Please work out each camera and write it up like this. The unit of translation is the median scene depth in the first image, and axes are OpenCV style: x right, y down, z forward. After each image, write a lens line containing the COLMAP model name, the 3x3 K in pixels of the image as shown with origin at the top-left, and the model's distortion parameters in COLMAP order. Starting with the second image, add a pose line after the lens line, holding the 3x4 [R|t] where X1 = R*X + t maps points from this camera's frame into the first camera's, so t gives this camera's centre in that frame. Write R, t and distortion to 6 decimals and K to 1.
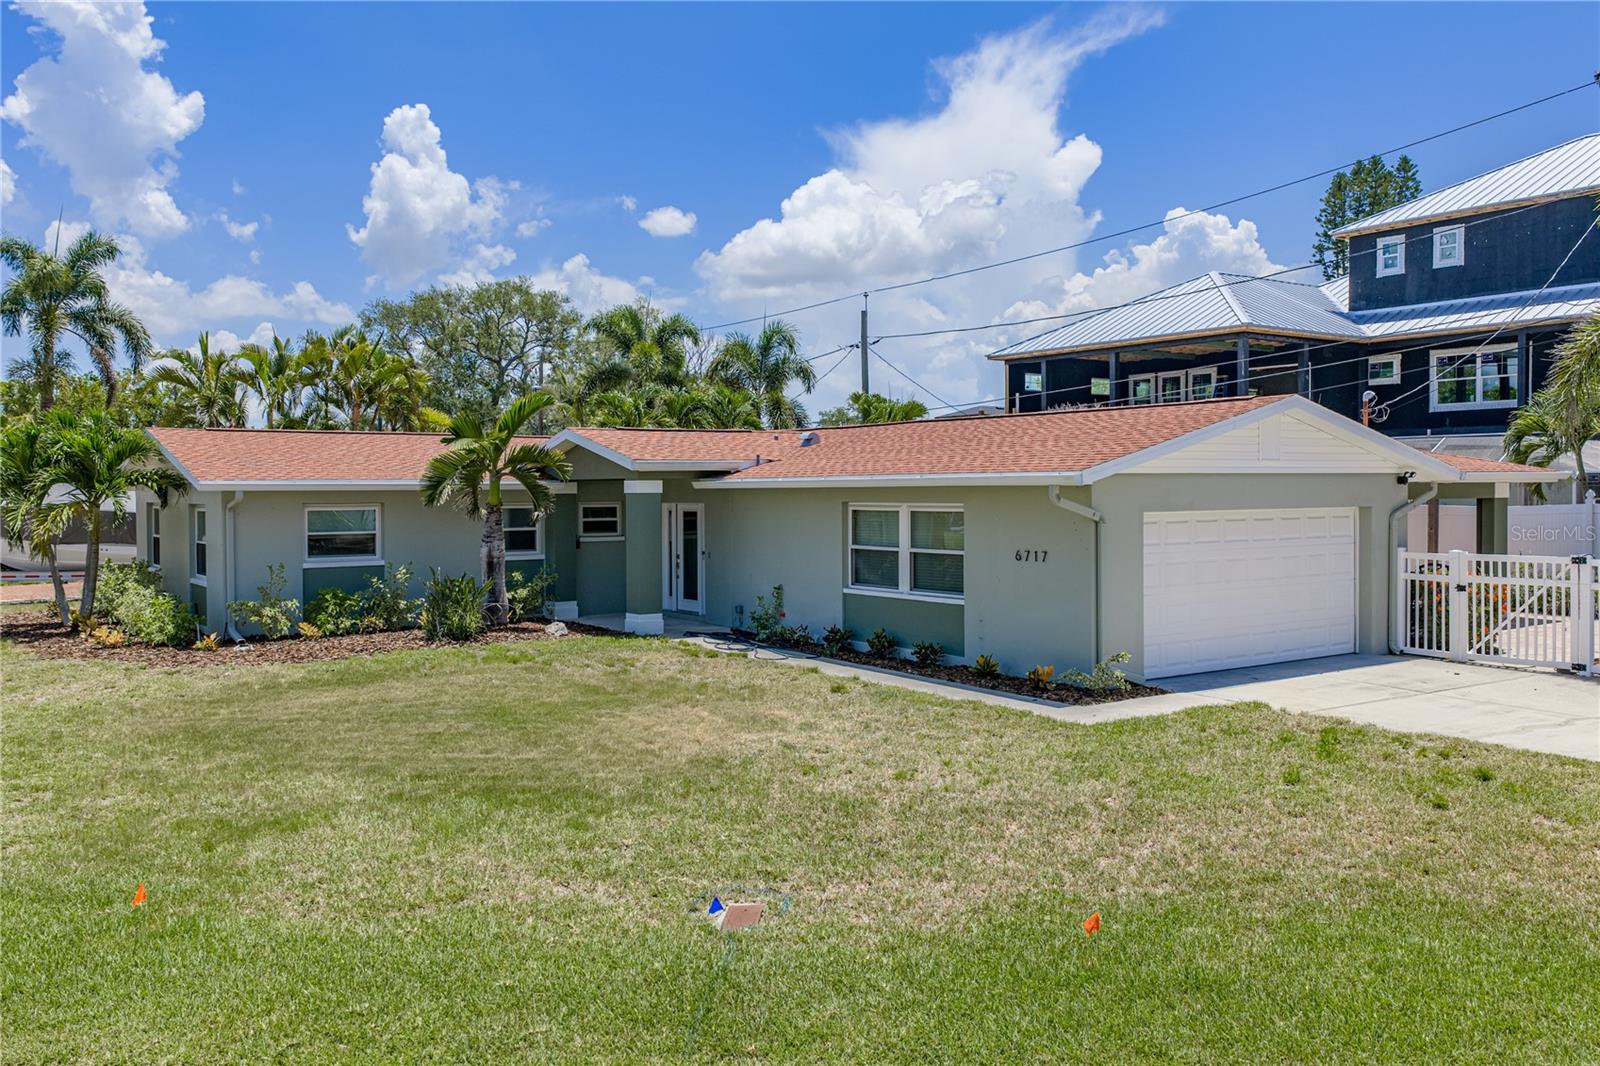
lens RADIAL K [[1348.4, 0, 781.4], [0, 1348.4, 554.7], [0, 0, 1]] dist [0.029617, -0.003888]
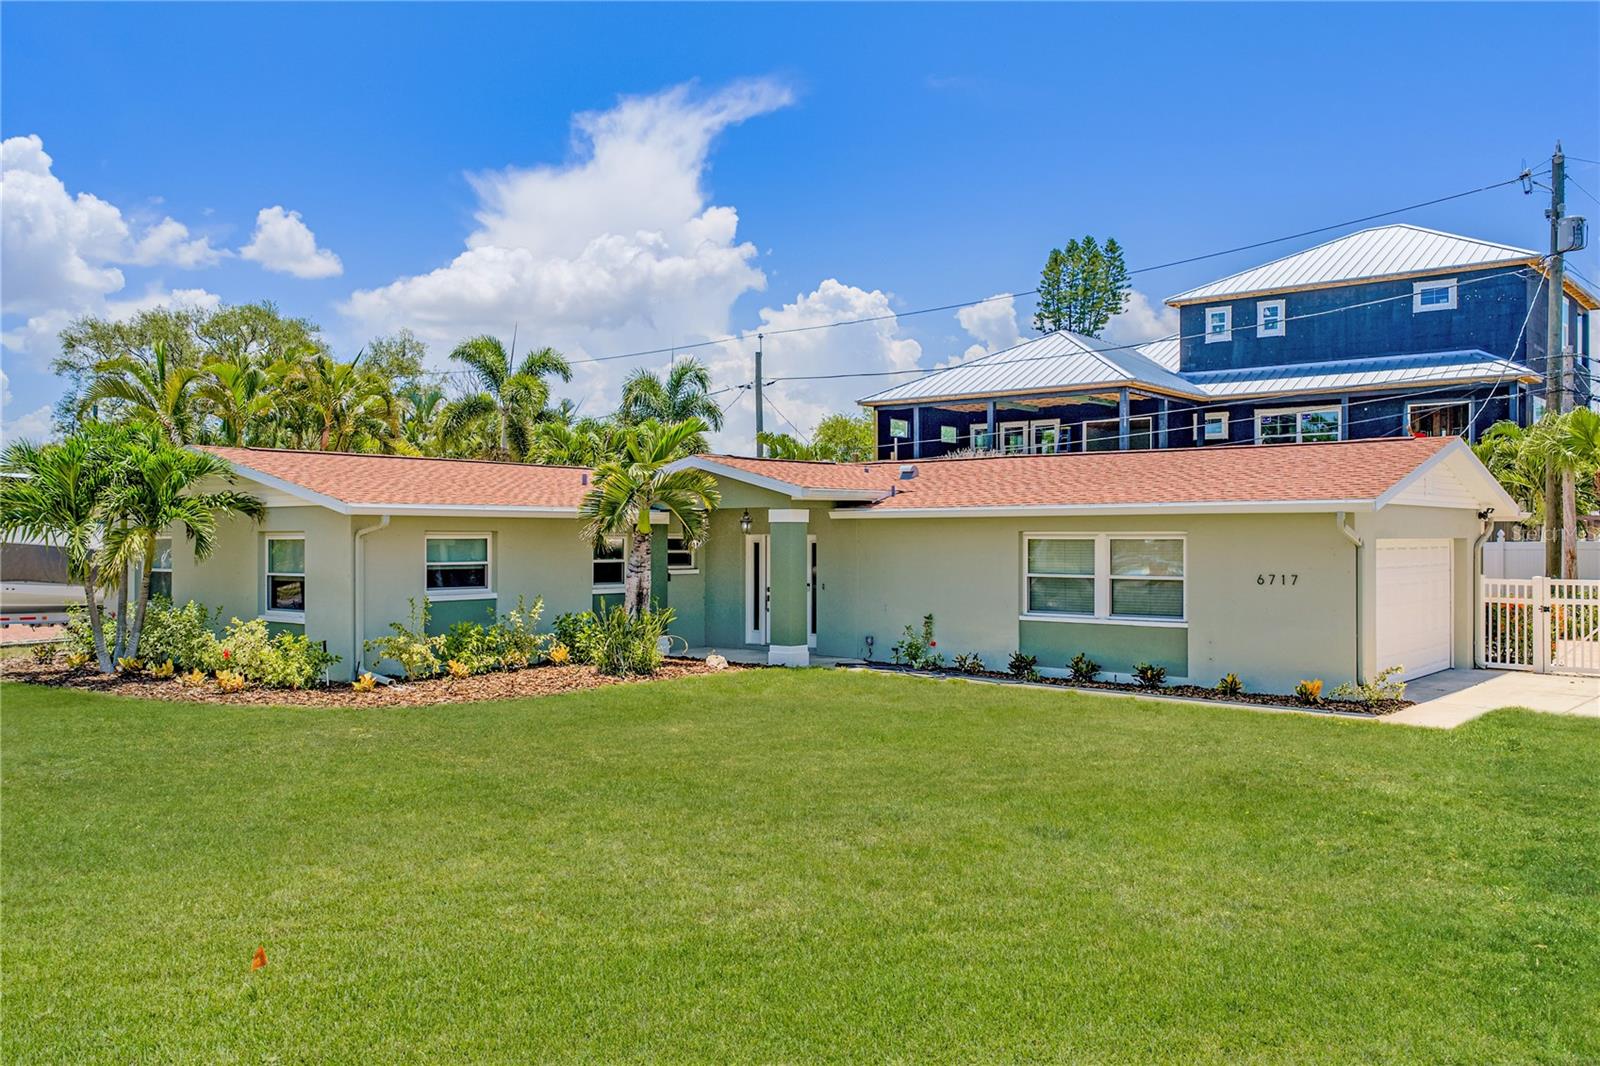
lens RADIAL K [[1348.4, 0, 781.4], [0, 1348.4, 554.7], [0, 0, 1]] dist [0.029617, -0.003888]
pose [[0.963401, 0.002774, 0.268051, -0.189829], [0.007070, 0.999336, -0.035755, 0.006593], [-0.267972, 0.036341, 0.962741, 0.029555]]
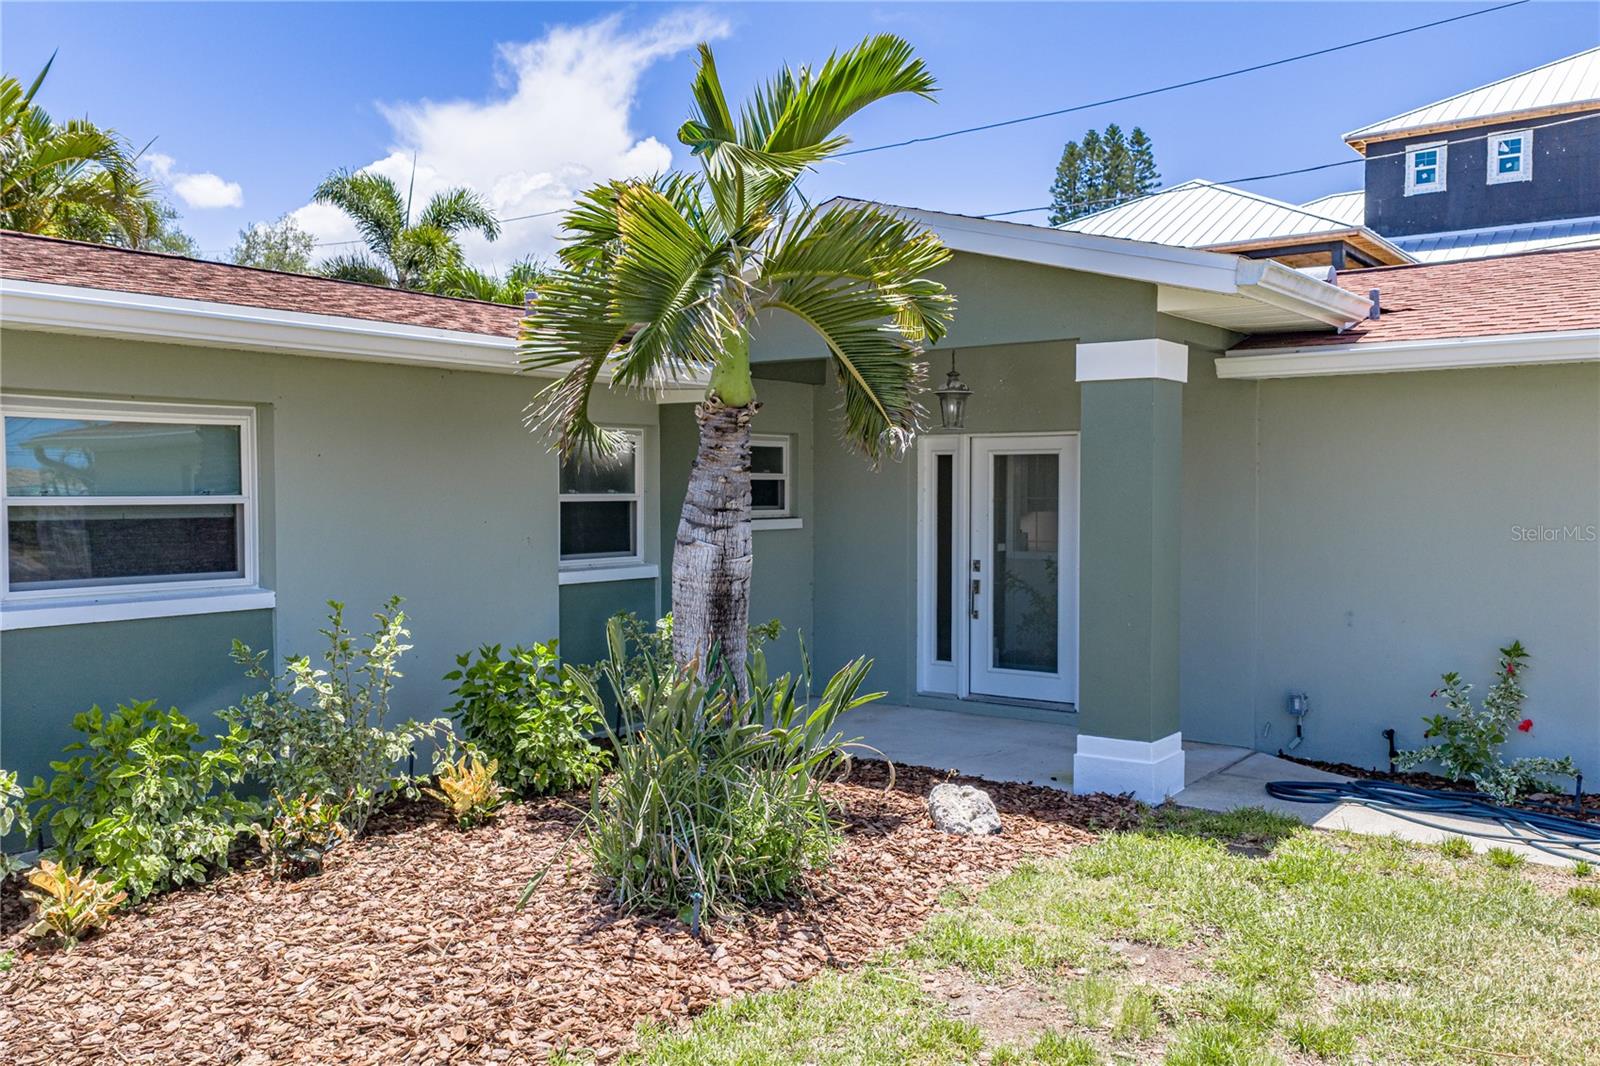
lens RADIAL K [[1348.4, 0, 781.4], [0, 1348.4, 554.7], [0, 0, 1]] dist [0.029617, -0.003888]
pose [[0.948352, -0.011302, 0.317018, -0.151164], [0.011631, 0.999932, 0.000855, -0.001674], [-0.317006, 0.002876, 0.948419, 0.361260]]
